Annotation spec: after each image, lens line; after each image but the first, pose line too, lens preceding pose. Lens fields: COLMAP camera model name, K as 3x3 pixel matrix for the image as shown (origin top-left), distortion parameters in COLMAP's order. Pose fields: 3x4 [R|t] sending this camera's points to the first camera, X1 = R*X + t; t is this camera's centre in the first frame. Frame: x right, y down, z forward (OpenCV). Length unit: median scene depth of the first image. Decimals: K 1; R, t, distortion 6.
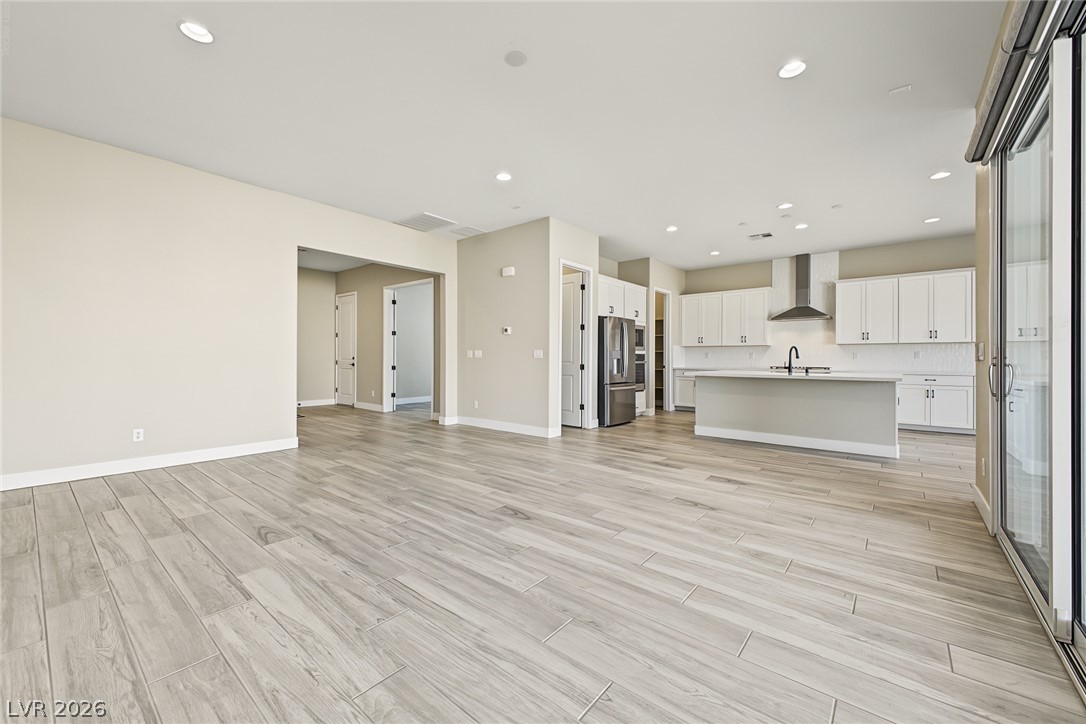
lens RADIAL K [[429.5, 0, 546.7], [0, 429.5, 360.6], [0, 0, 1]] dist [0.016728, -0.004034]
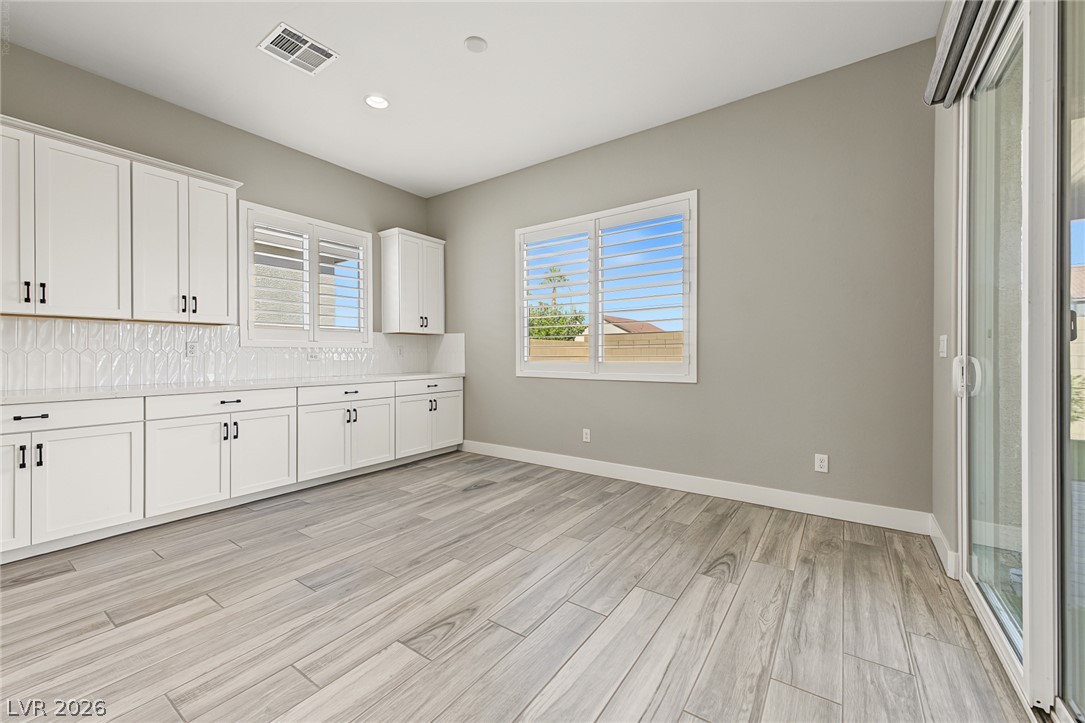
lens RADIAL K [[429.1, 0, 546.1], [0, 429.1, 355.4], [0, 0, 1]] dist [0.016728, -0.004034]
pose [[-0.079768, -0.003308, 0.996808, 0.476361], [0.004239, 0.999984, 0.003658, -0.005293], [-0.996804, 0.004518, -0.079753, 0.585616]]
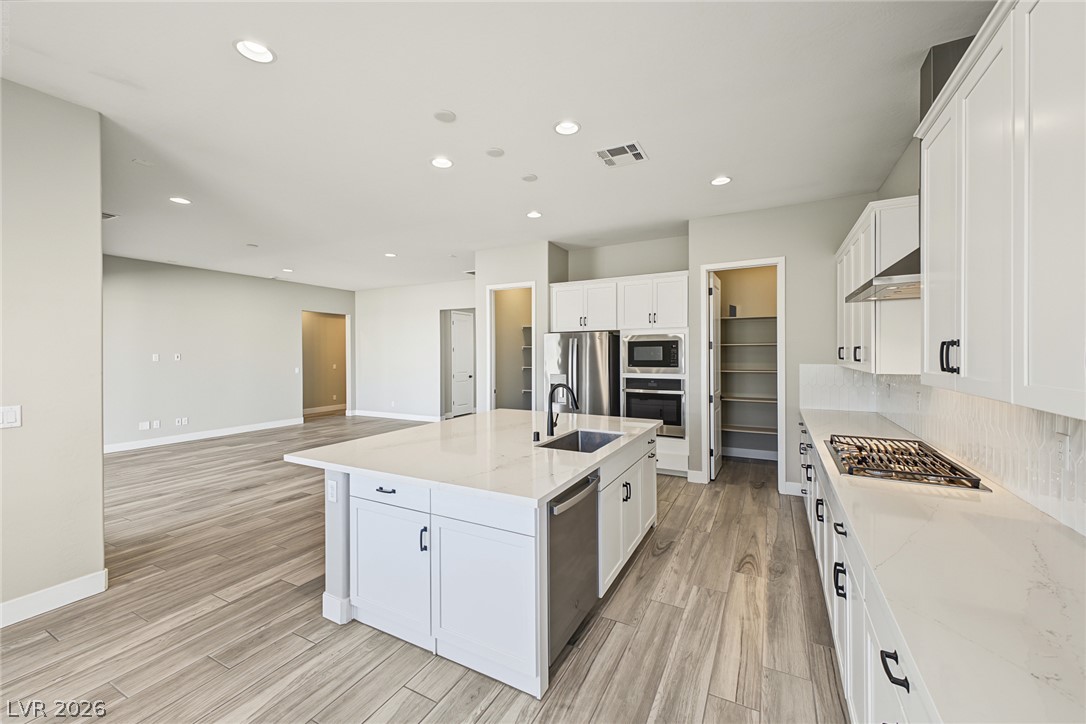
lens RADIAL K [[429.5, 0, 535.3], [0, 429.5, 357.2], [0, 0, 1]] dist [0.016728, -0.004034]
pose [[0.185451, 0.004415, -0.982644, 0.964575], [0.002825, 0.999983, 0.005026, -0.061197], [0.982649, -0.003708, 0.185435, 0.816706]]
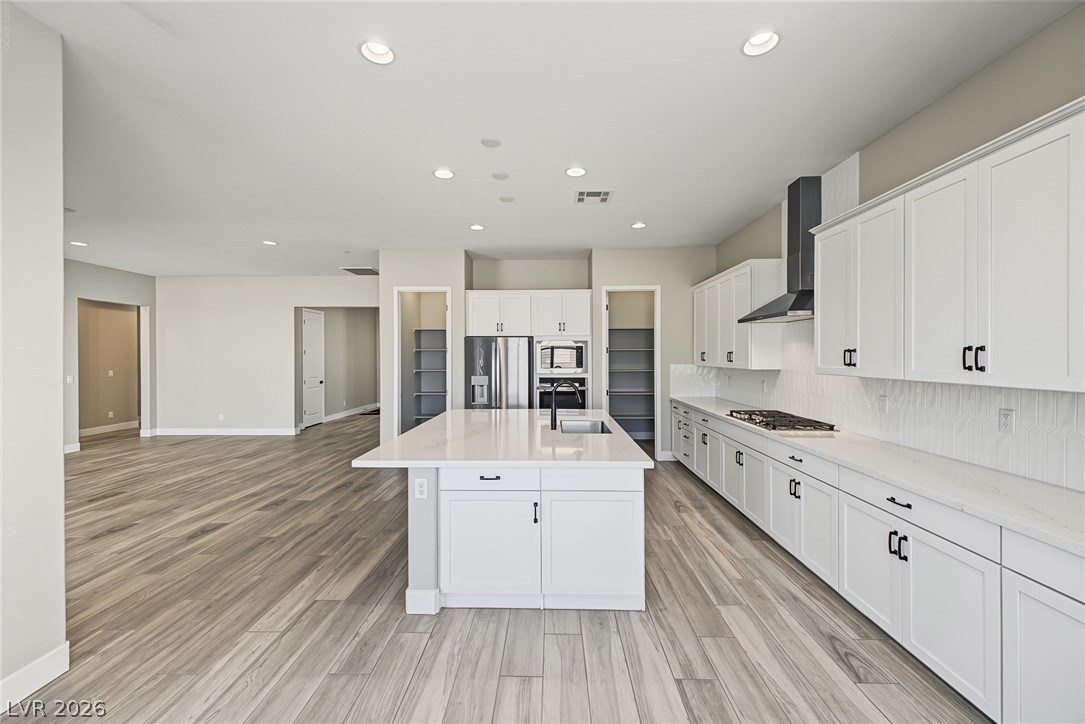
lens RADIAL K [[429.1, 0, 535.4], [0, 429.1, 356.4], [0, 0, 1]] dist [0.016728, -0.004034]
pose [[0.607923, -0.004746, -0.793982, 0.934488], [0.002111, 0.999988, -0.004361, -0.059881], [0.793993, 0.000975, 0.607926, 0.568997]]
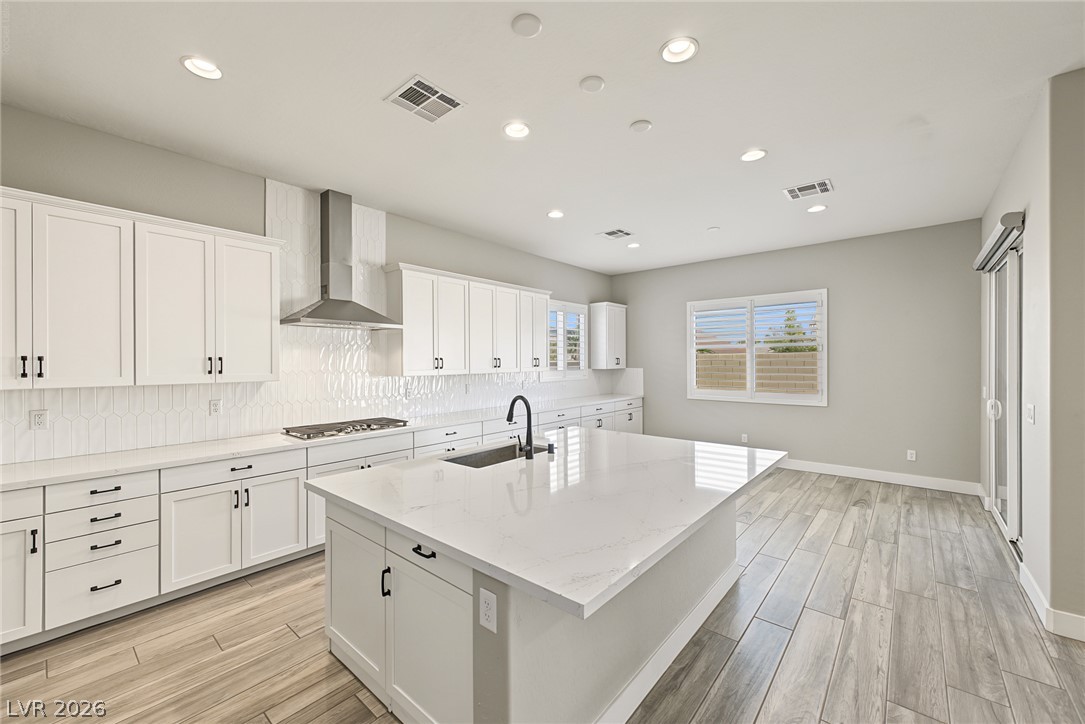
lens RADIAL K [[429.1, 0, 544.2], [0, 429.1, 363.6], [0, 0, 1]] dist [0.016728, -0.004034]
pose [[0.017298, -0.009199, 0.999808, 0.127479], [0.008259, 0.999925, 0.009058, -0.065061], [-0.999816, 0.008101, 0.017373, 0.896590]]
